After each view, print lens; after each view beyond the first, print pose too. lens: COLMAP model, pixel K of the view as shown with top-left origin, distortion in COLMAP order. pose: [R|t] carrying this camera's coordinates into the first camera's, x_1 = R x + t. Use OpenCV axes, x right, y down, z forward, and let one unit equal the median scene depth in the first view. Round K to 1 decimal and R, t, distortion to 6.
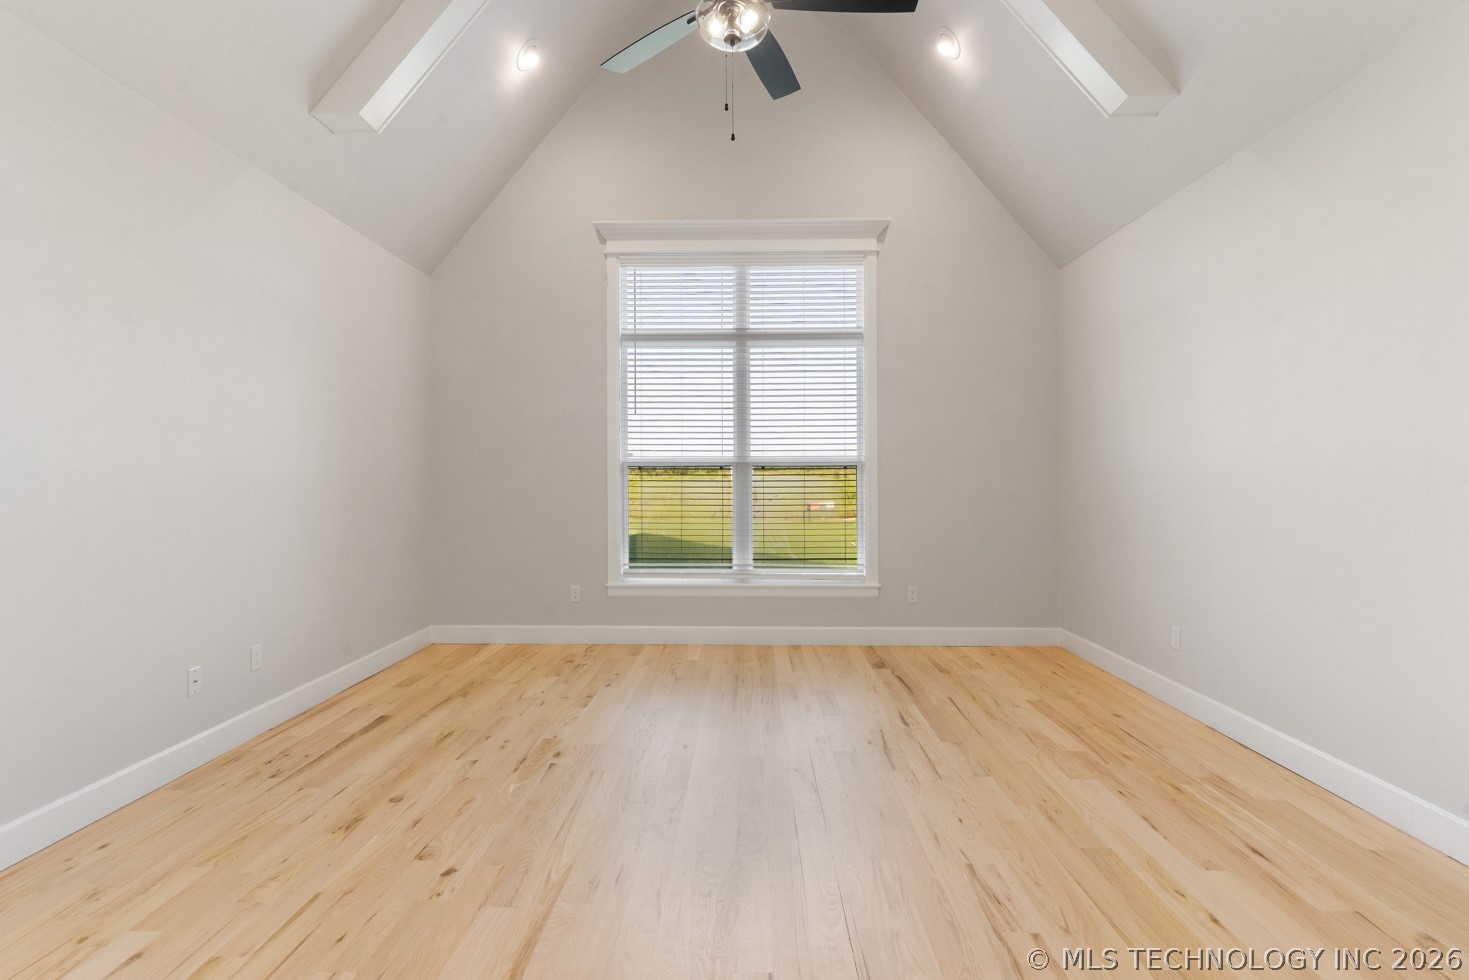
lens RADIAL K [[703.7, 0, 733.6], [0, 703.7, 485.8], [0, 0, 1]] dist [-0.002685, 0.000895]
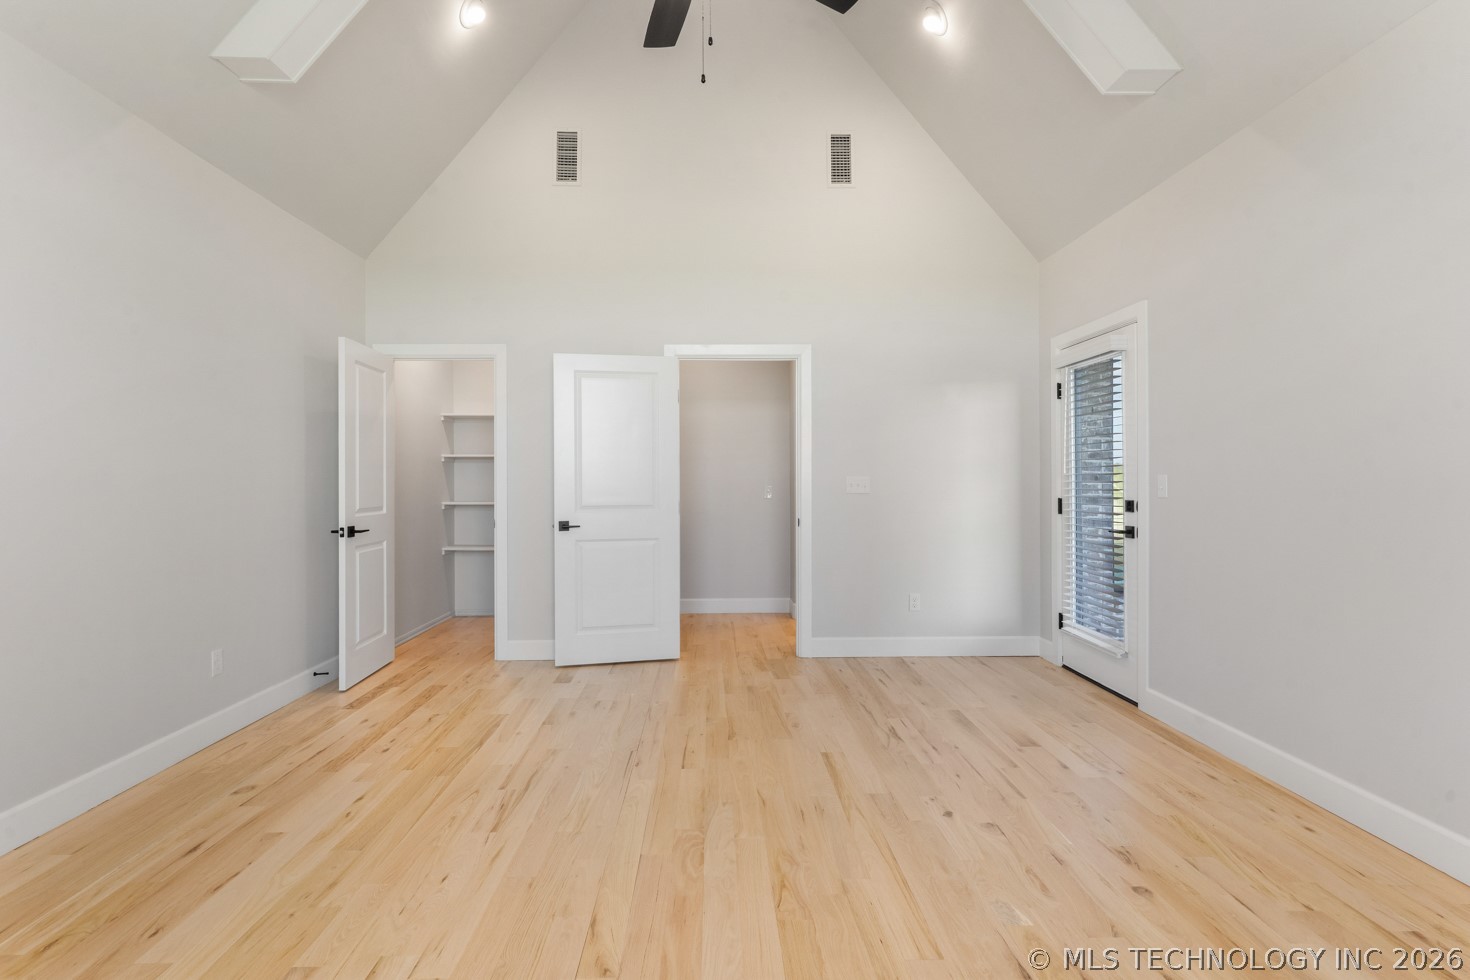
lens RADIAL K [[704.2, 0, 734.4], [0, 704.2, 484.0], [0, 0, 1]] dist [-0.002685, 0.000895]
pose [[-0.998429, 0.004959, -0.055819, 0.014617], [0.004038, 0.999854, 0.016606, -0.022657], [0.055893, 0.016354, -0.998303, 2.046377]]
